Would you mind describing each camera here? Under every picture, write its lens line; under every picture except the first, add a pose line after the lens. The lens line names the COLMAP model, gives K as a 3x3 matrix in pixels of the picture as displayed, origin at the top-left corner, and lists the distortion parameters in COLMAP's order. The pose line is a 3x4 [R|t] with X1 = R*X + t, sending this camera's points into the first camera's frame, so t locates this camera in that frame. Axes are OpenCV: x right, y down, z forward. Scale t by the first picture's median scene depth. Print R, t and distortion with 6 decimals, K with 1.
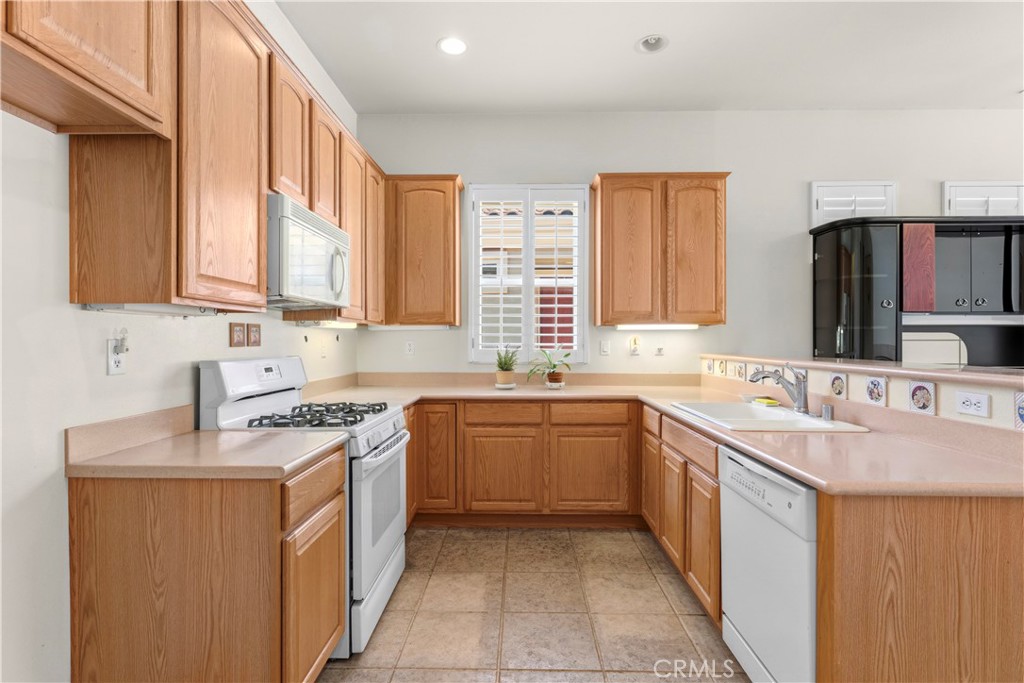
lens RADIAL K [[502.2, 0, 511.6], [0, 502.2, 339.7], [0, 0, 1]] dist [0.000119, 0.000006]
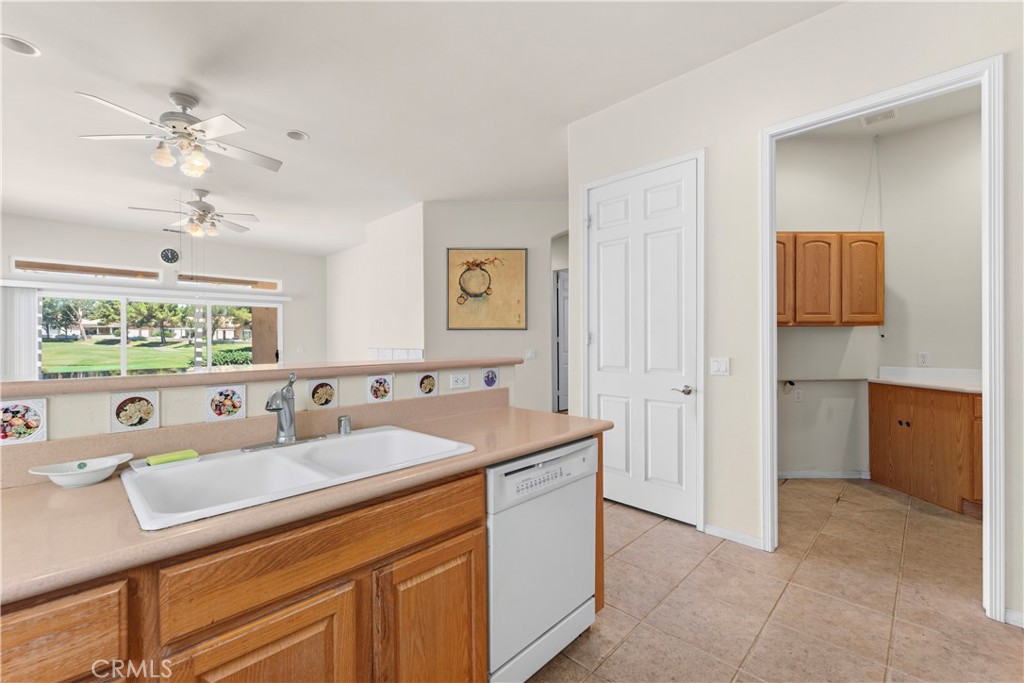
lens RADIAL K [[433.4, 0, 509.2], [0, 433.4, 343.5], [0, 0, 1]] dist [0.002603, -0.000266]
pose [[-0.724614, -0.022113, 0.688800, -0.080761], [-0.010322, 0.999721, 0.021236, -0.012832], [-0.689078, 0.008278, -0.724640, 1.379464]]
